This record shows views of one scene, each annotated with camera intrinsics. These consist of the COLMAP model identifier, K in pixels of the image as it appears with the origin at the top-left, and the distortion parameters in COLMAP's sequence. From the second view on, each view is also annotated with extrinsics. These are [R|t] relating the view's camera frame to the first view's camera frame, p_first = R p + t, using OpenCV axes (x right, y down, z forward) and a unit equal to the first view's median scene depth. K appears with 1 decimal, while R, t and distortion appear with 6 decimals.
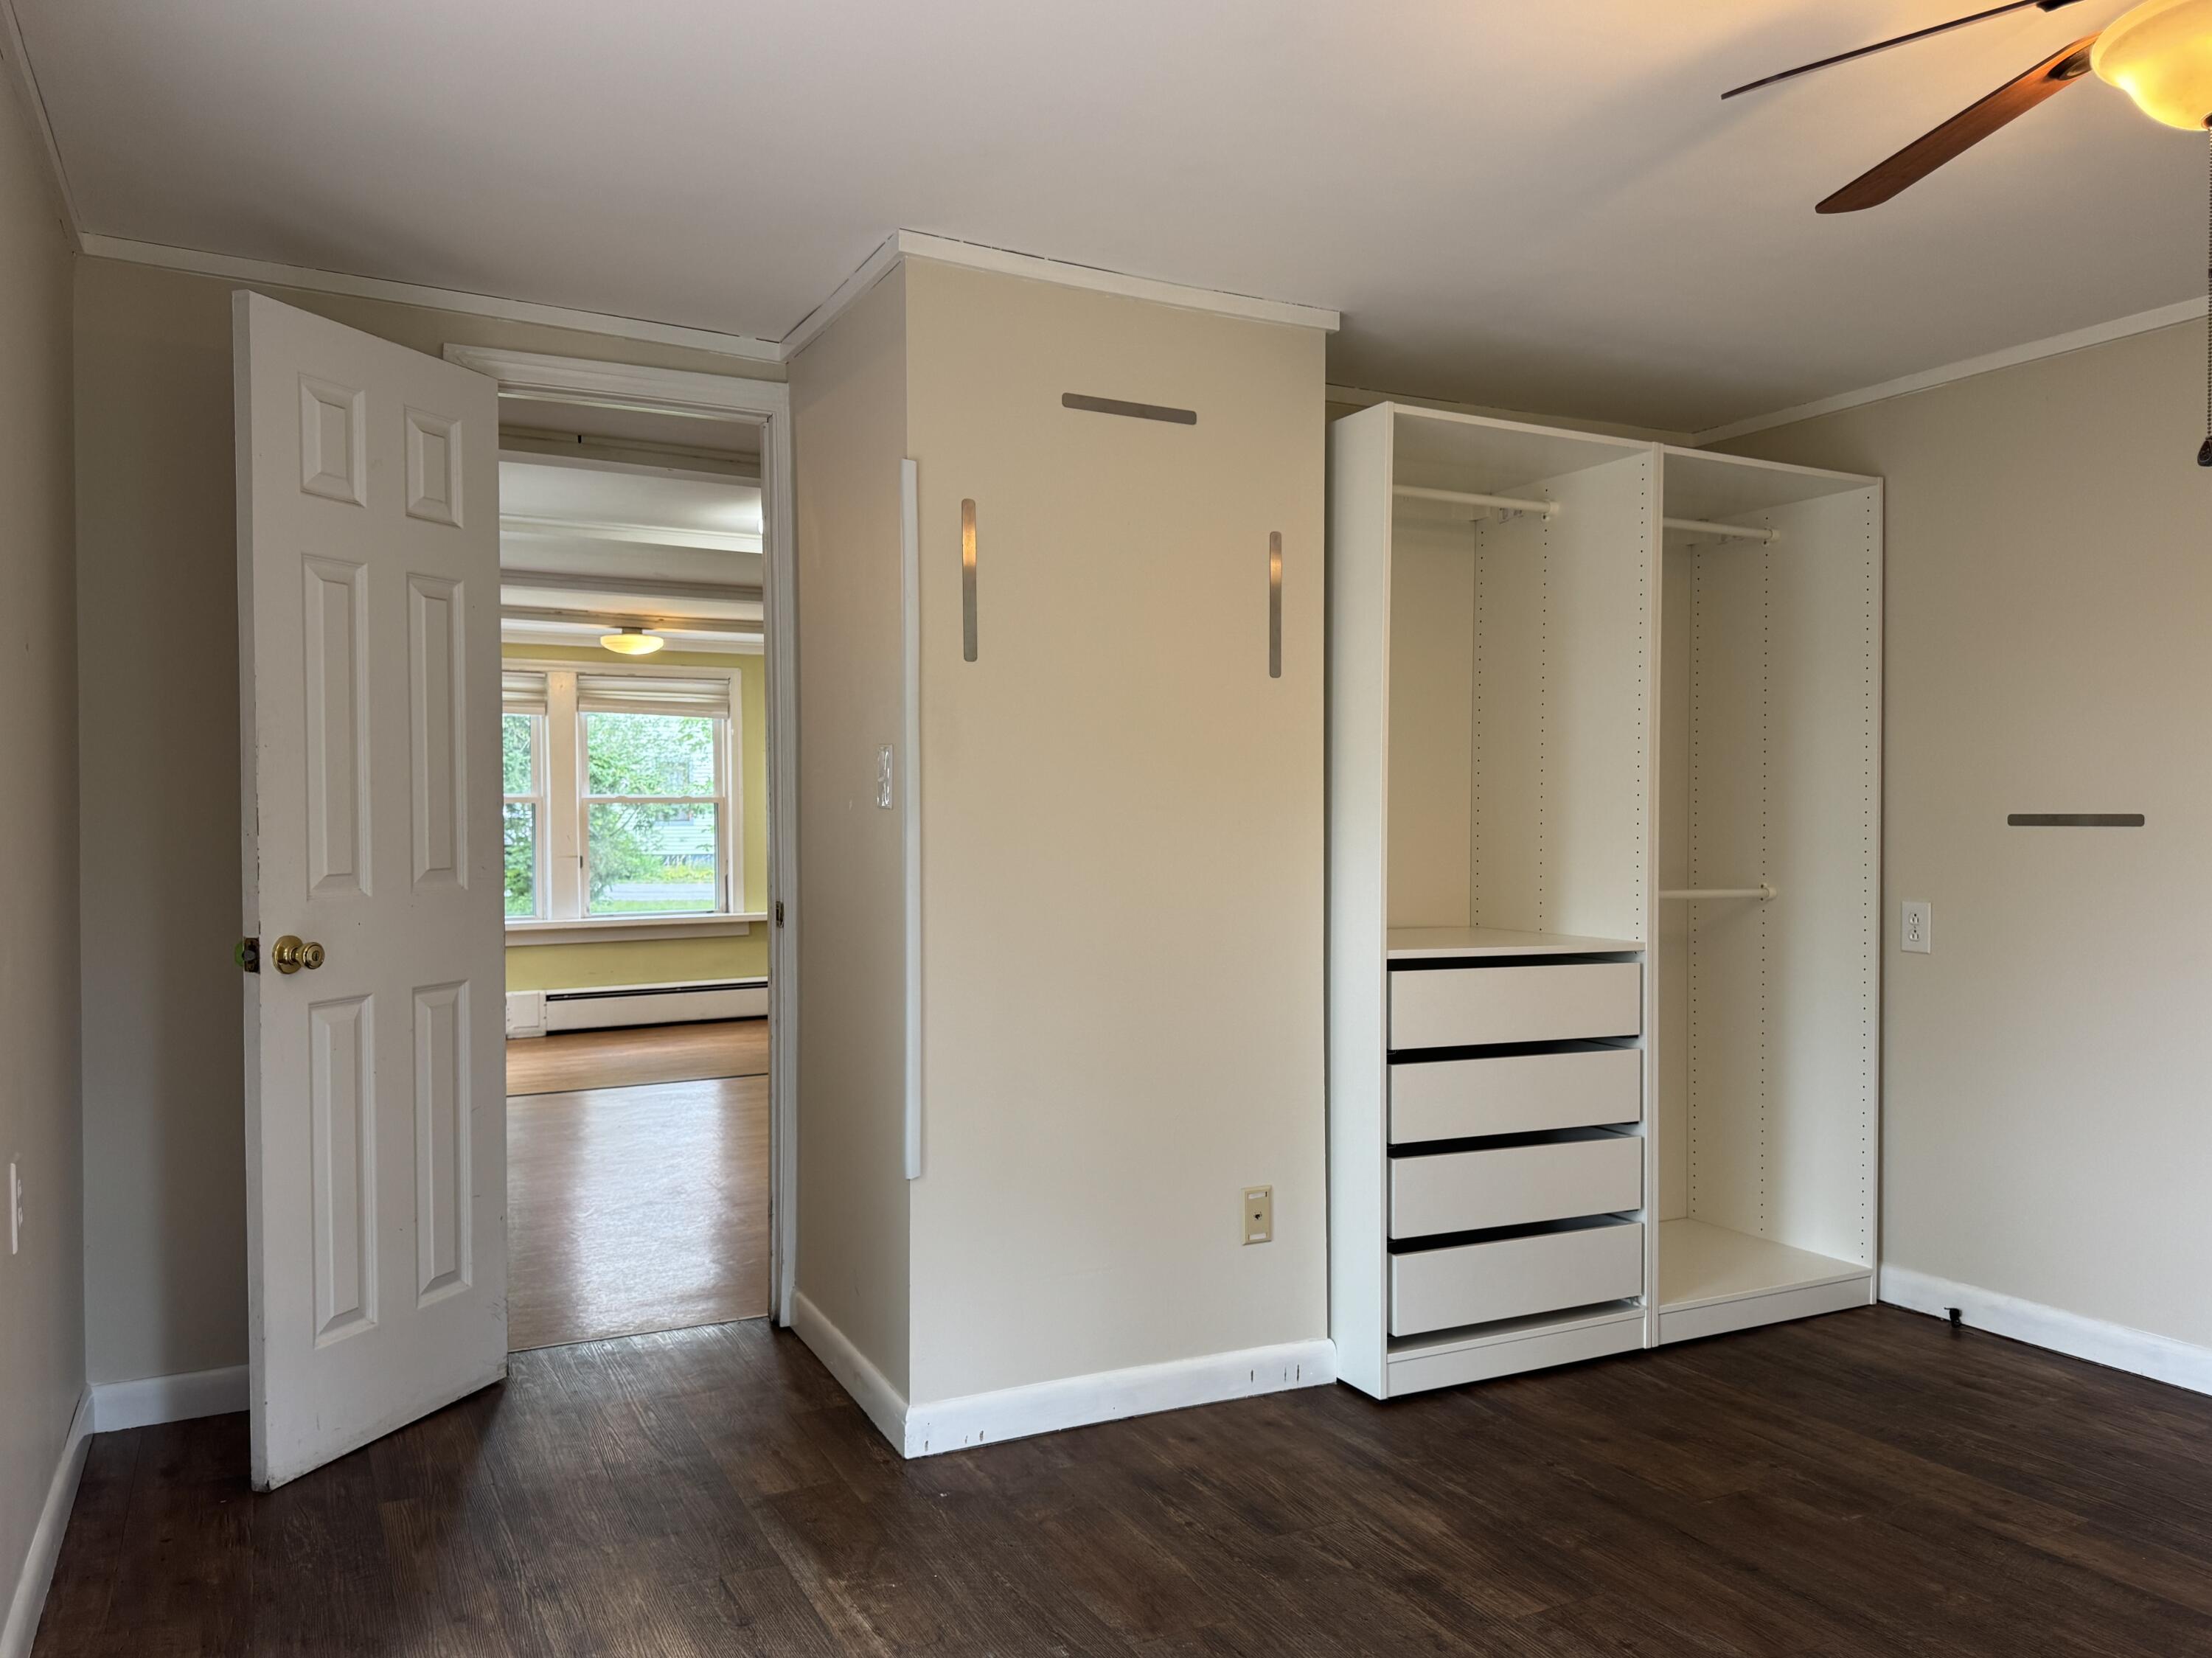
lens RADIAL K [[1567.9, 0, 1113.7], [0, 1567.9, 847.0], [0, 0, 1]] dist [0.069039, 0.000812]
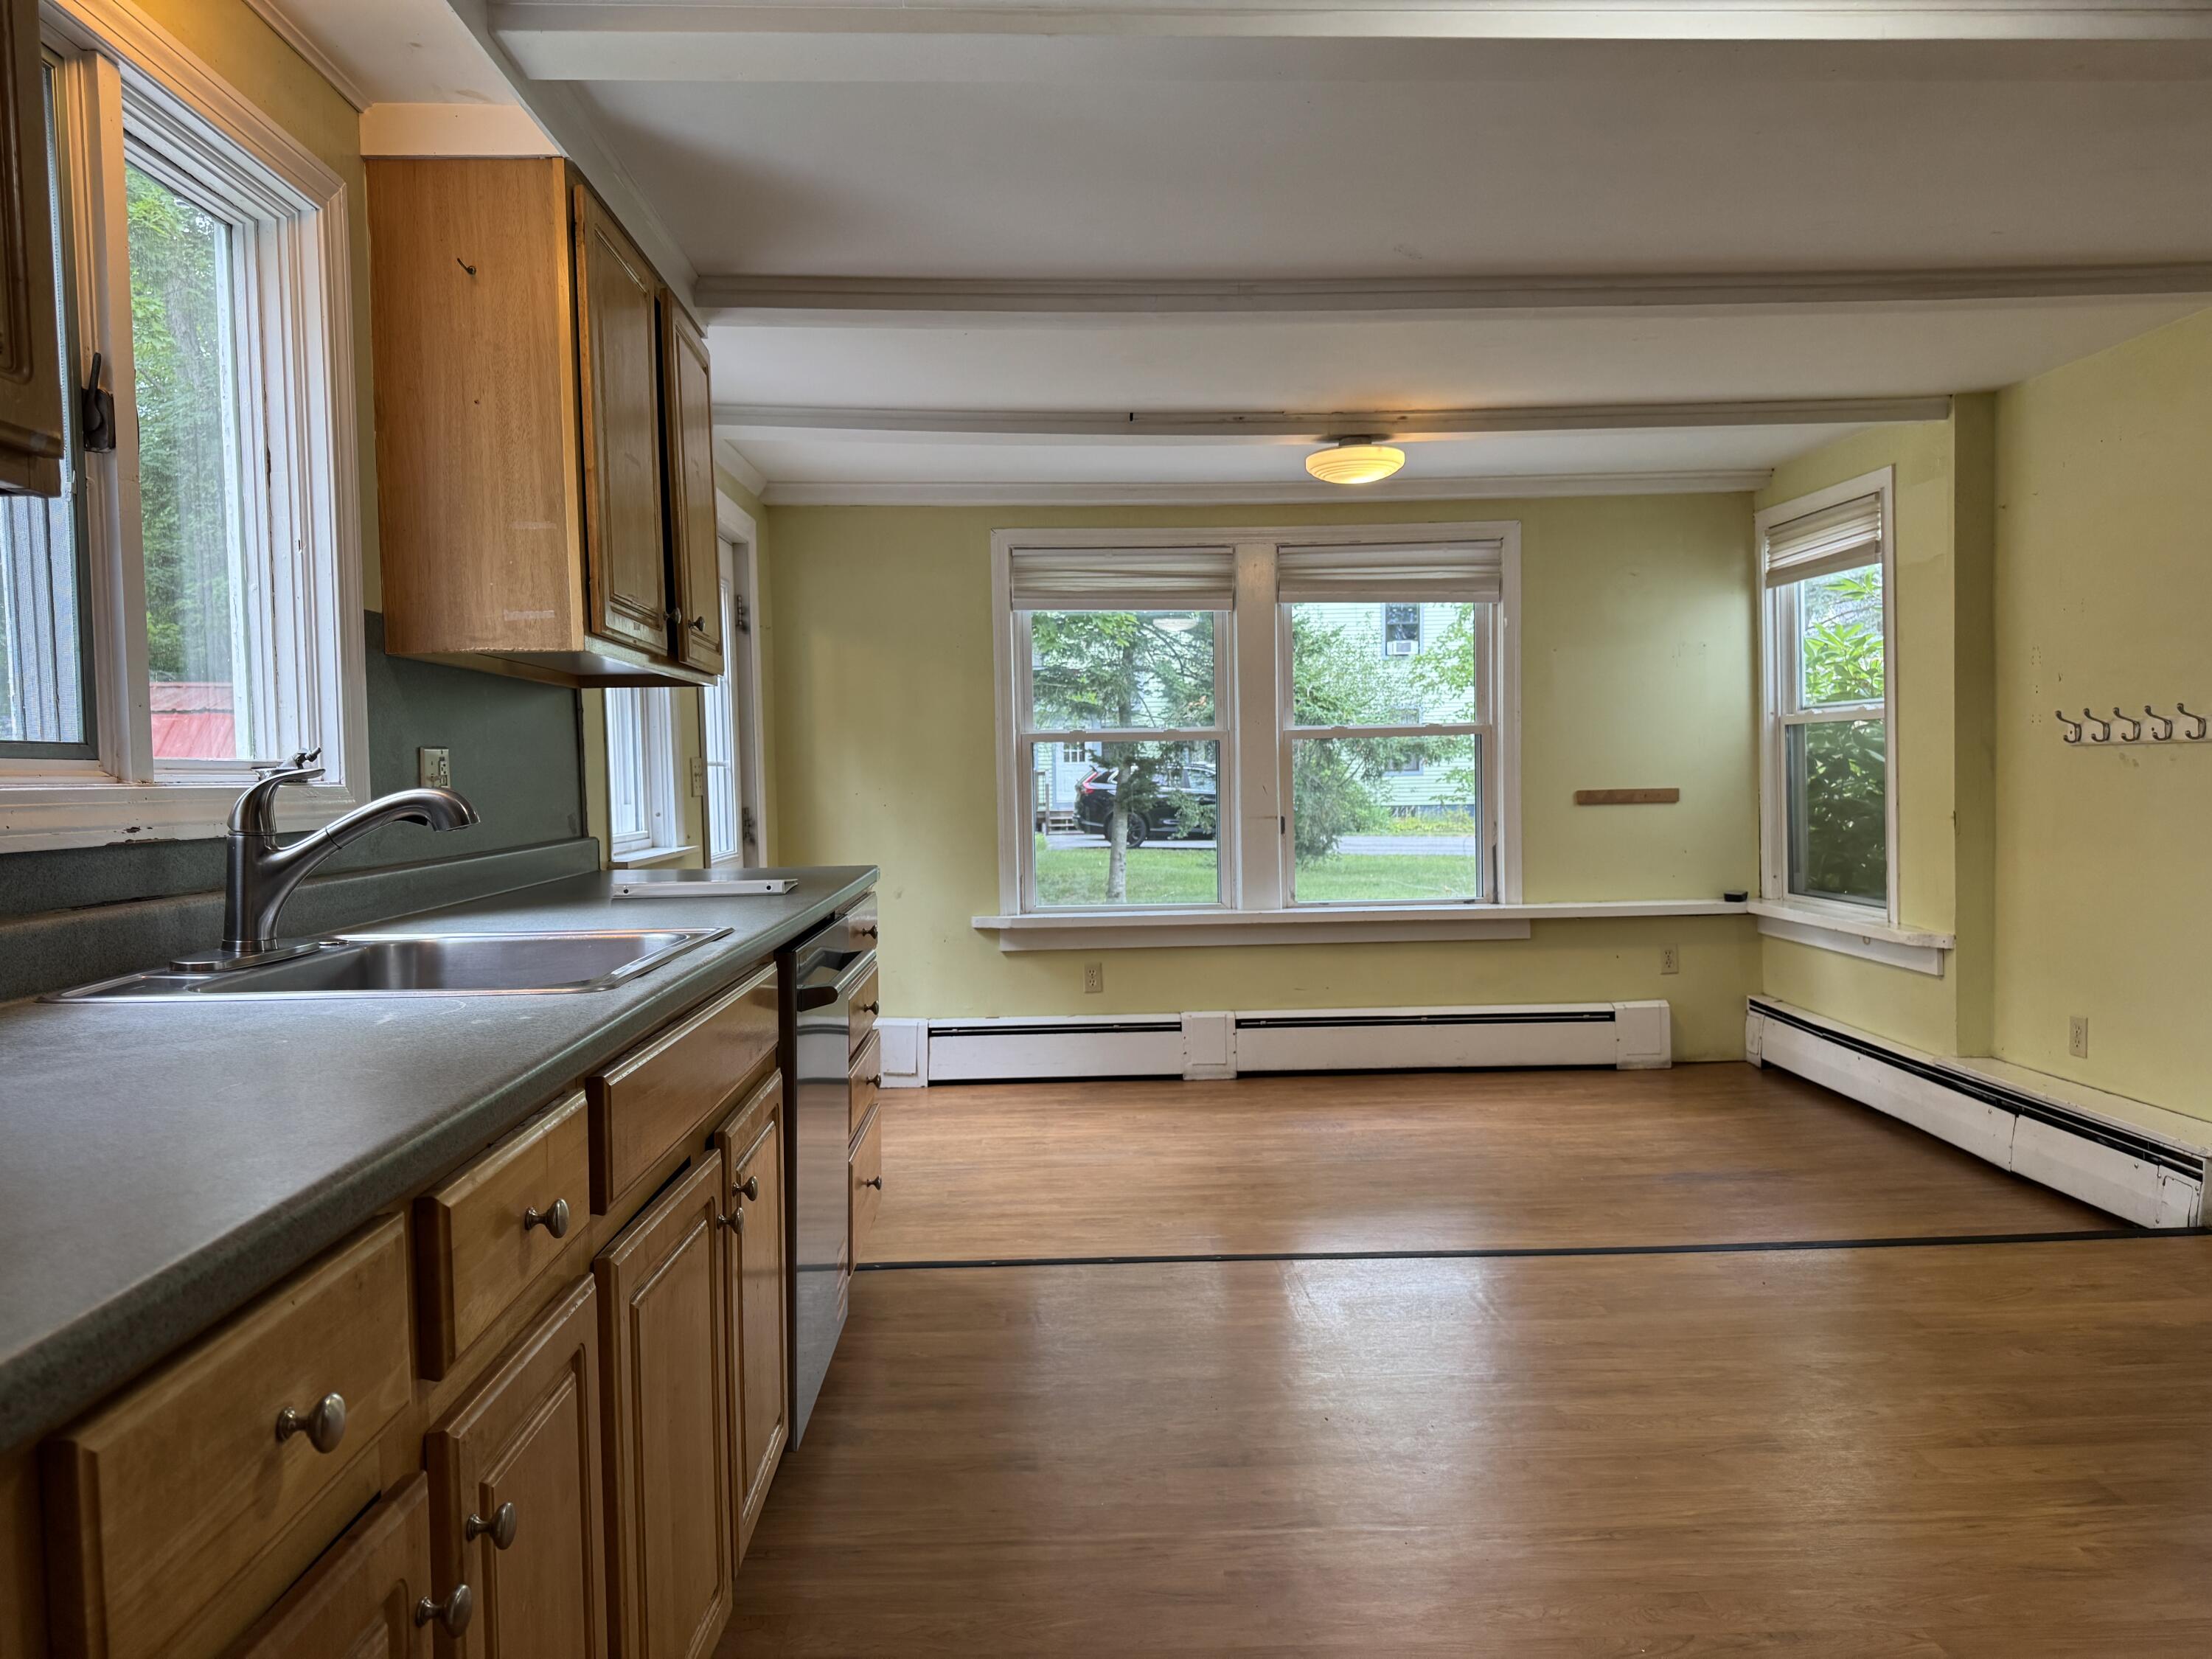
lens RADIAL K [[1568.0, 0, 1111.9], [0, 1568.0, 834.8], [0, 0, 1]] dist [0.069039, 0.000812]
pose [[0.898642, 0.005756, -0.438645, -0.103664], [0.004829, 0.999724, 0.023012, -0.002290], [0.438656, -0.022798, 0.898366, 0.350126]]
